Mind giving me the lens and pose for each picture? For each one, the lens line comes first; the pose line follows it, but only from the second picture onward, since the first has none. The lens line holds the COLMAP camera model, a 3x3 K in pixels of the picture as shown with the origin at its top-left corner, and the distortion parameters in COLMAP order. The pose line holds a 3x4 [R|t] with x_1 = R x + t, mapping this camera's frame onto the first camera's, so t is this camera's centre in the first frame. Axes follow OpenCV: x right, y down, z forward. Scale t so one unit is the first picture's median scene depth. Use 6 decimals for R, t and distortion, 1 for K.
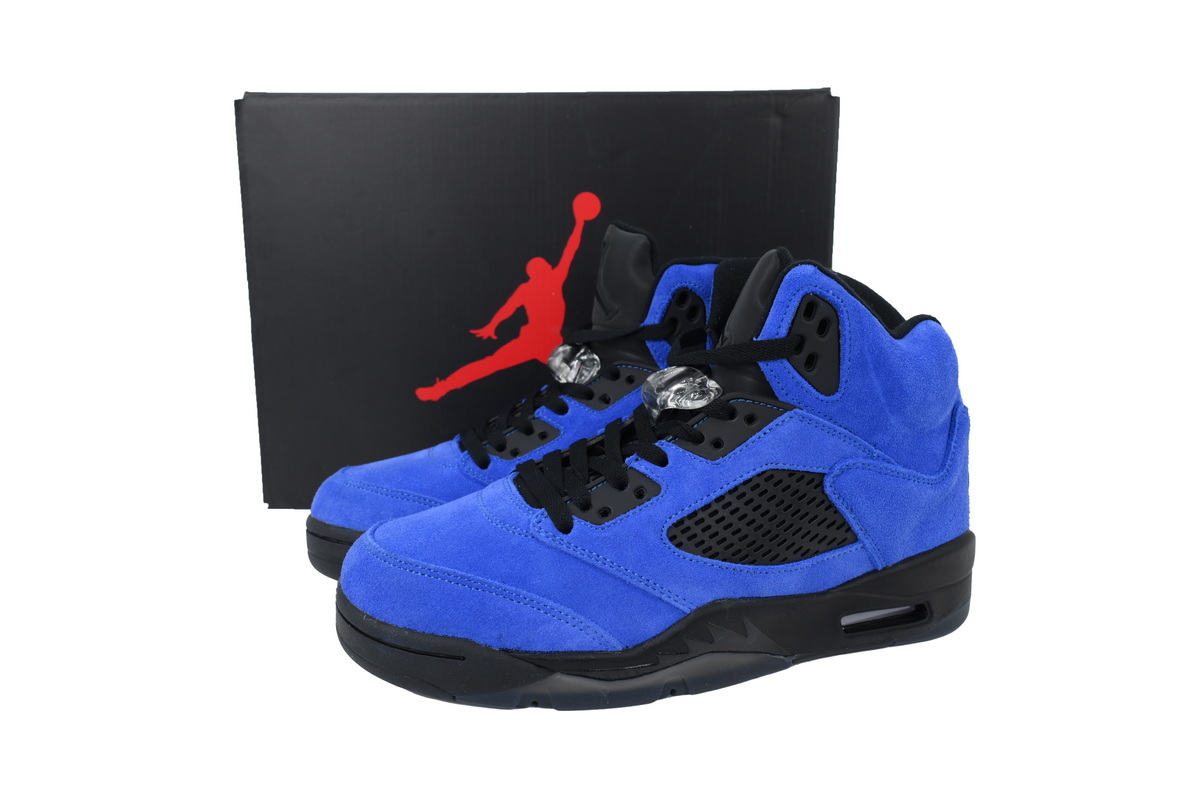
lens RADIAL K [[916.3, 0, 602.3], [0, 916.3, 402.4], [0, 0, 1]] dist [0.054703, -0.003444]
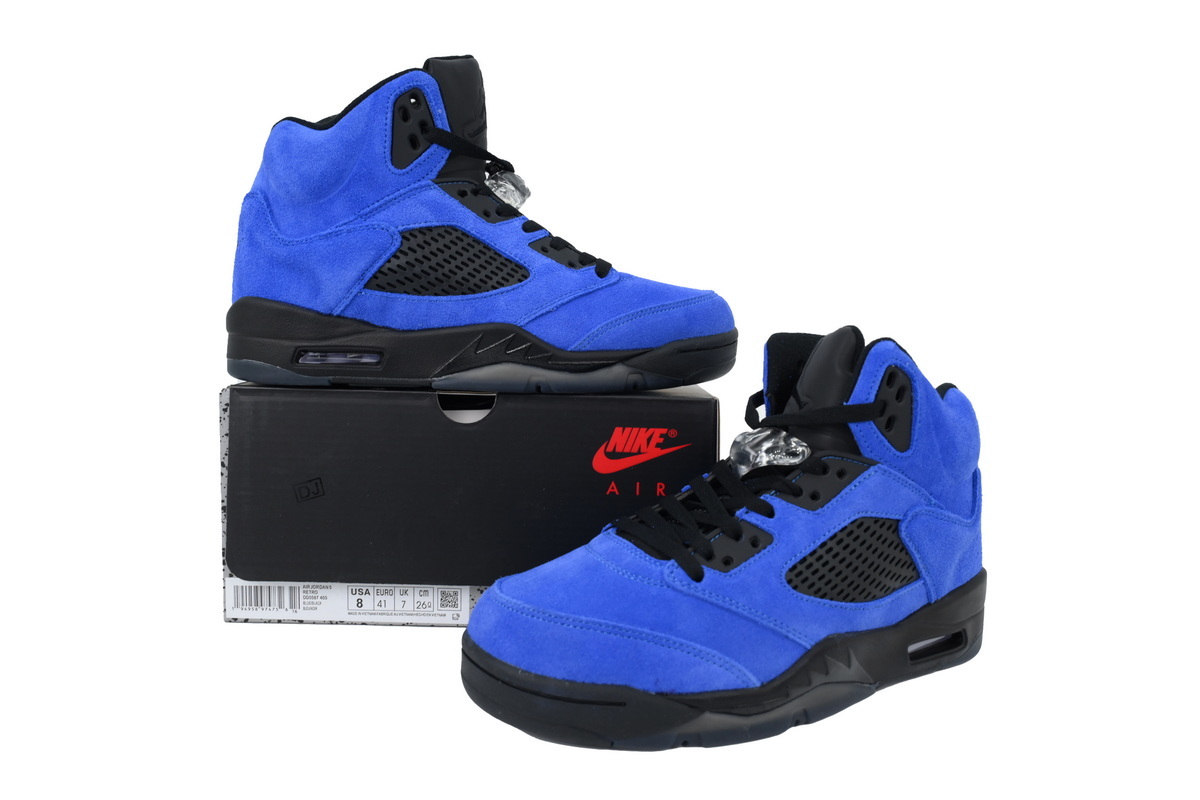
lens RADIAL K [[916.3, 0, 602.1], [0, 916.3, 399.9], [0, 0, 1]] dist [0.054703, -0.003444]
pose [[0.970942, -0.000113, 0.239316, -0.407445], [0.017436, 0.997376, -0.070270, 0.001866], [-0.238680, 0.072401, 0.968396, -0.046566]]
